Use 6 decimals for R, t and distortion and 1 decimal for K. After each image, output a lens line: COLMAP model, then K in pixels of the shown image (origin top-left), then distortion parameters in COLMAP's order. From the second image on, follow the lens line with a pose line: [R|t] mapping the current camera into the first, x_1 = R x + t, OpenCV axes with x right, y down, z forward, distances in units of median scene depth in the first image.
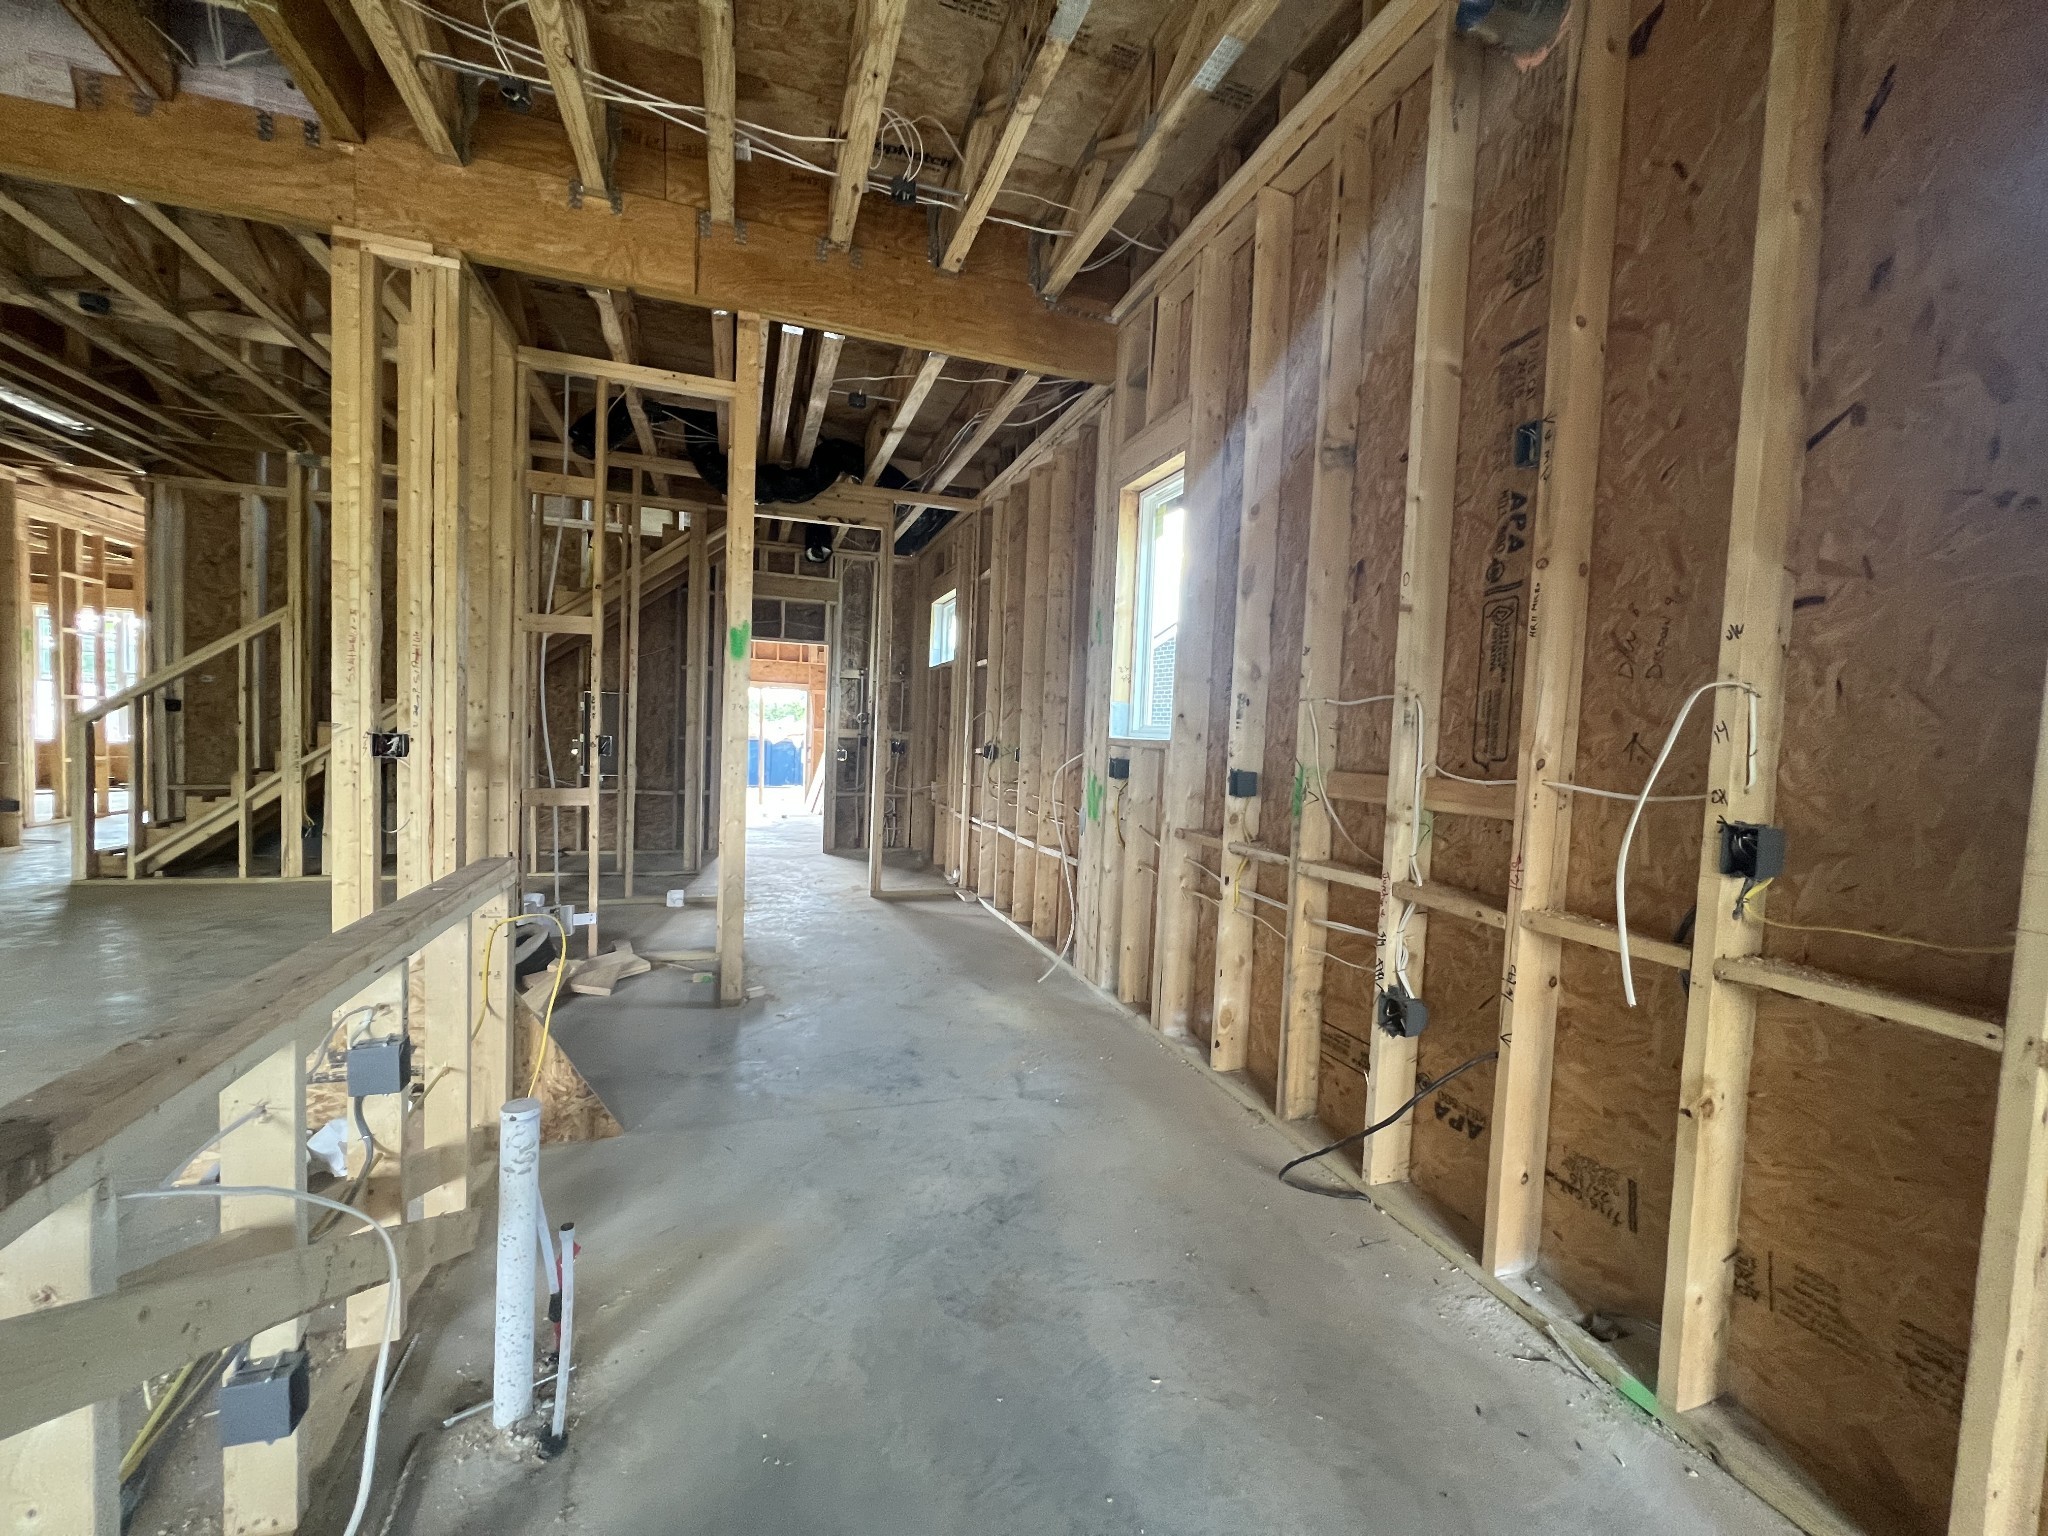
lens RADIAL K [[818.2, 0, 1018.8], [0, 818.2, 773.8], [0, 0, 1]] dist [-0.002352, 0.000679]
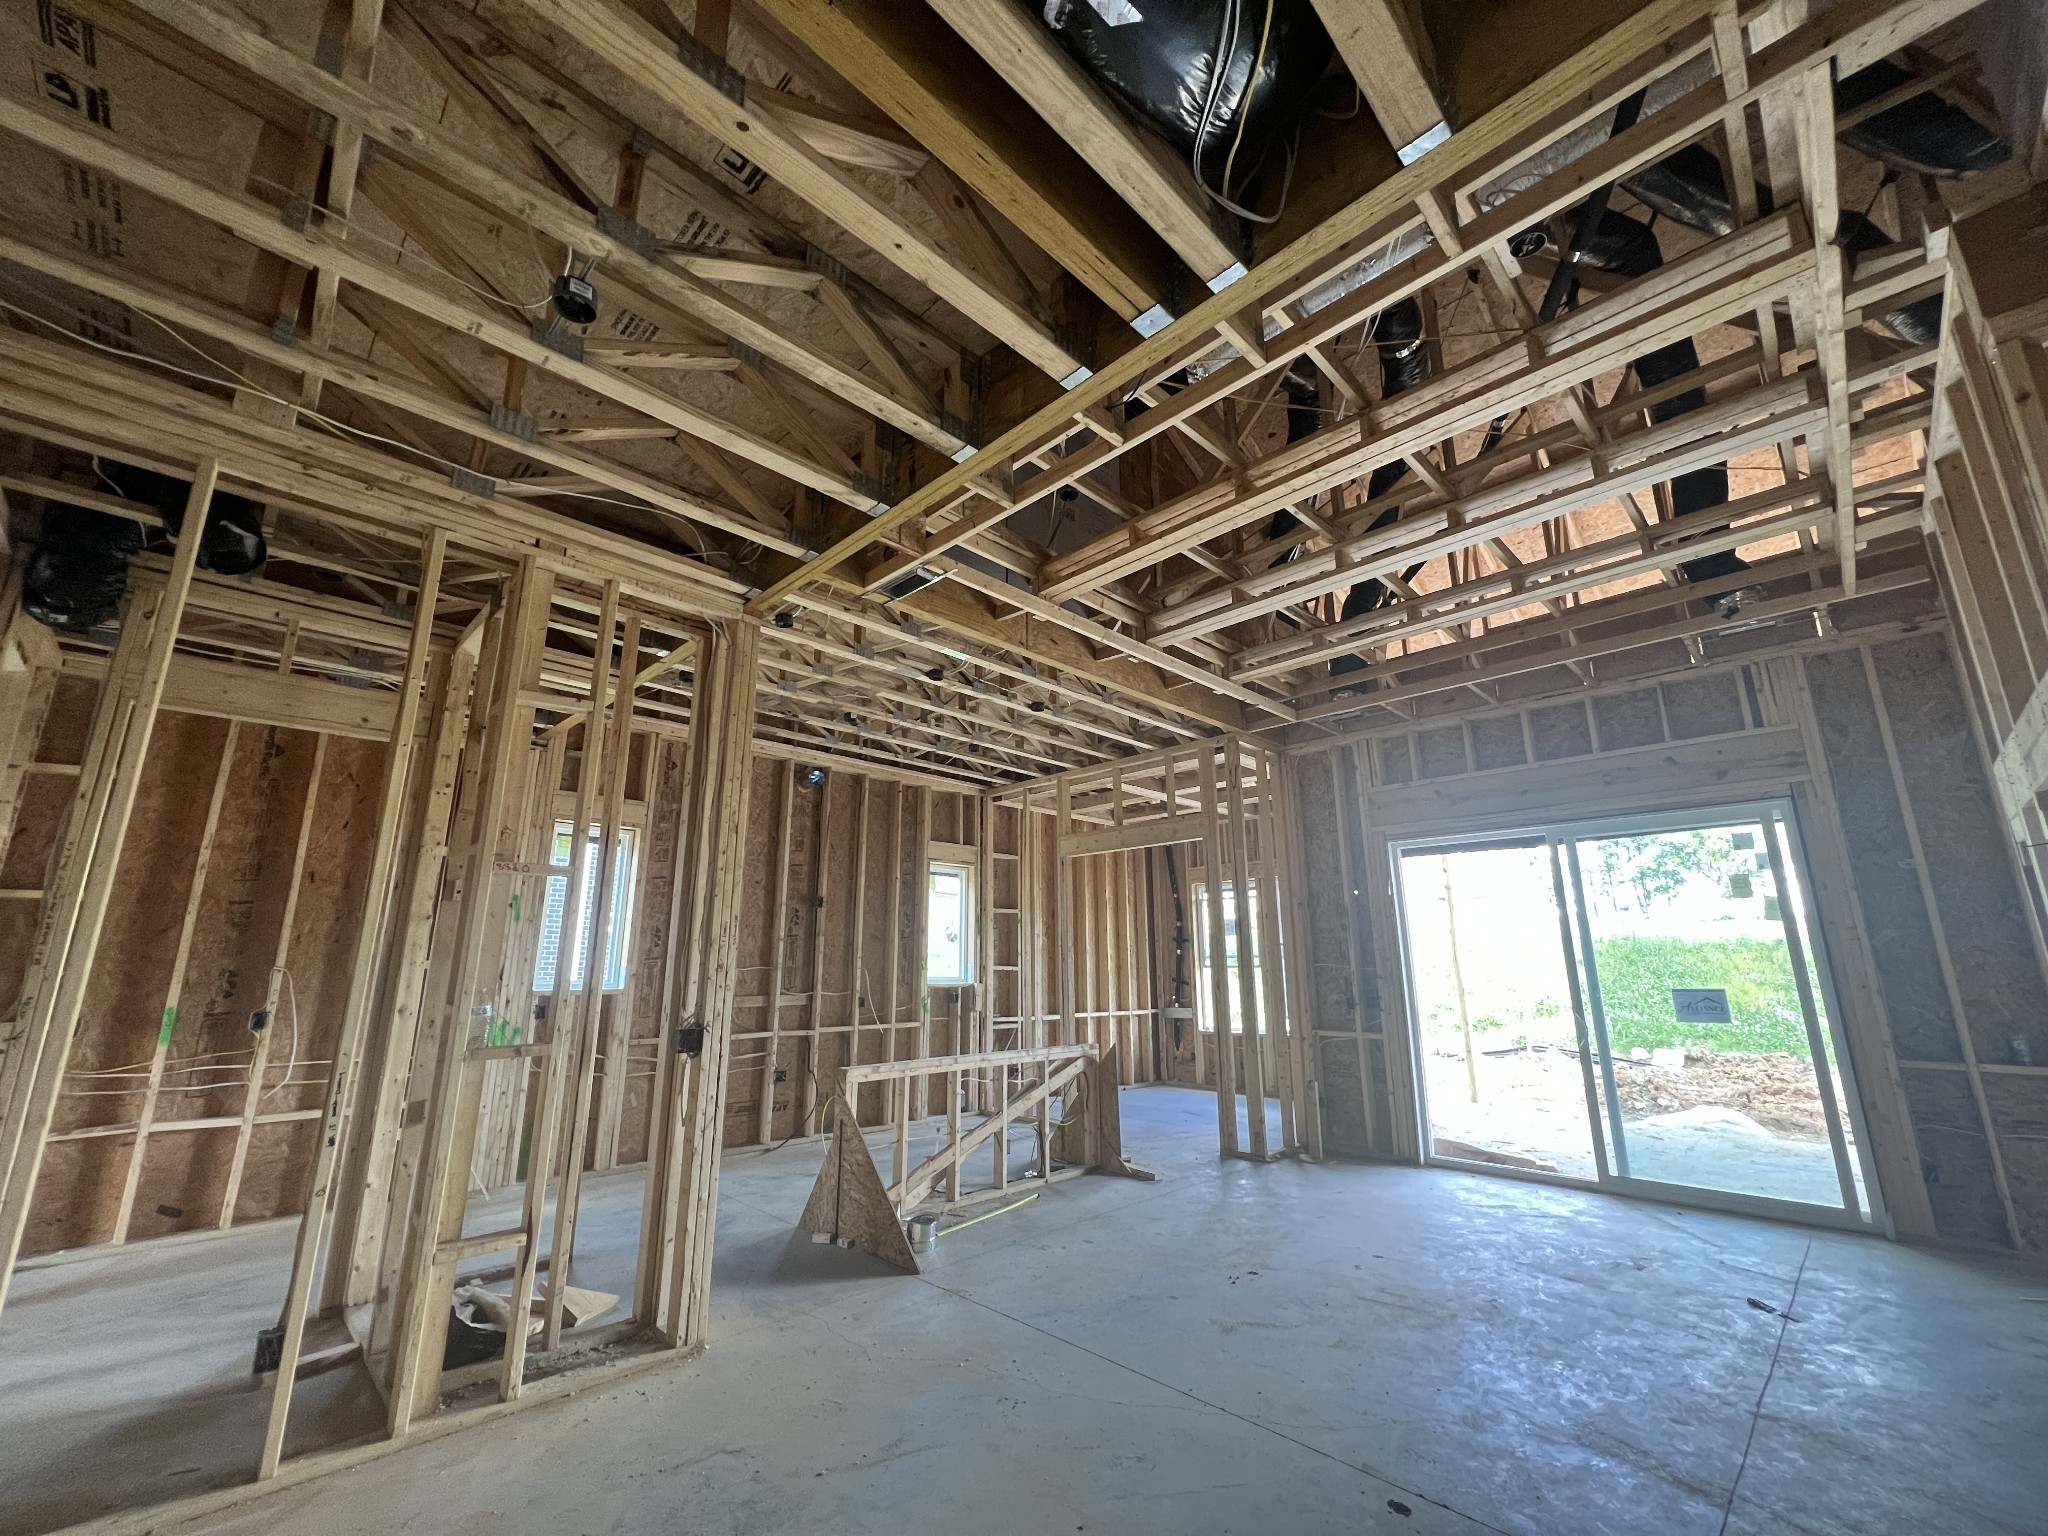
lens RADIAL K [[818.2, 0, 1018.8], [0, 818.2, 773.8], [0, 0, 1]] dist [-0.002352, 0.000679]
pose [[-0.432538, 0.173972, 0.884672, -2.038689], [0.030510, 0.983470, -0.178483, -0.176823], [-0.901099, -0.050209, -0.430696, 1.140414]]
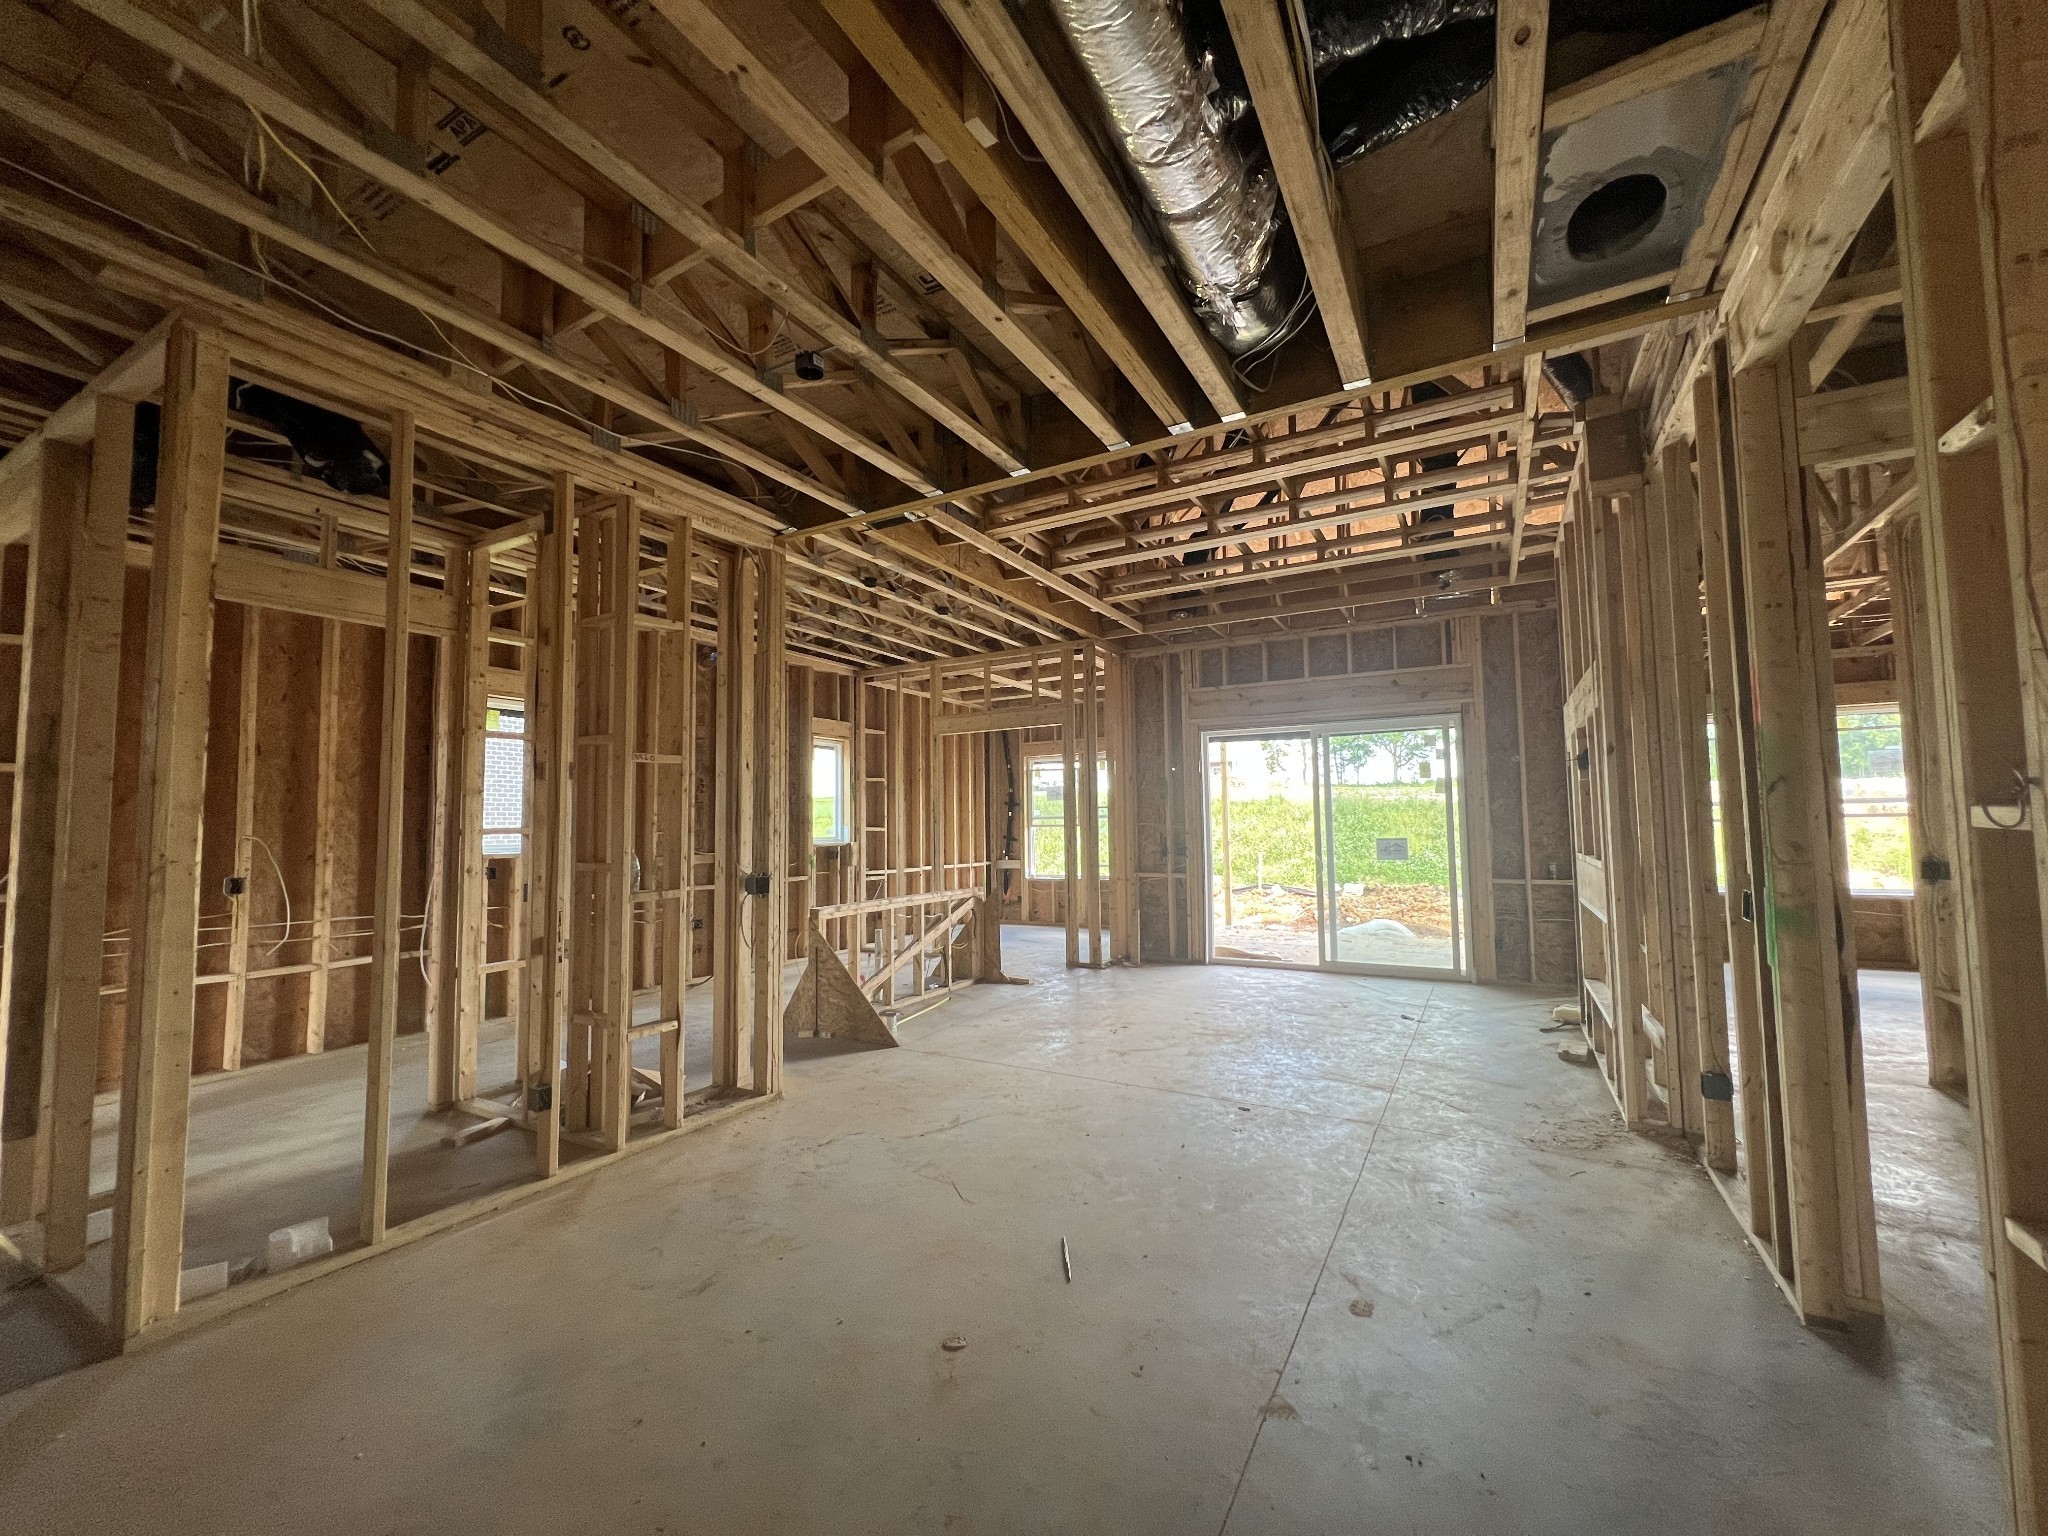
lens RADIAL K [[818.2, 0, 1018.8], [0, 818.2, 773.8], [0, 0, 1]] dist [-0.002352, 0.000679]
pose [[-0.661350, 0.019582, 0.749822, -2.204133], [0.025023, 0.999679, -0.004036, -0.213639], [-0.749660, 0.016094, -0.661627, 1.640809]]
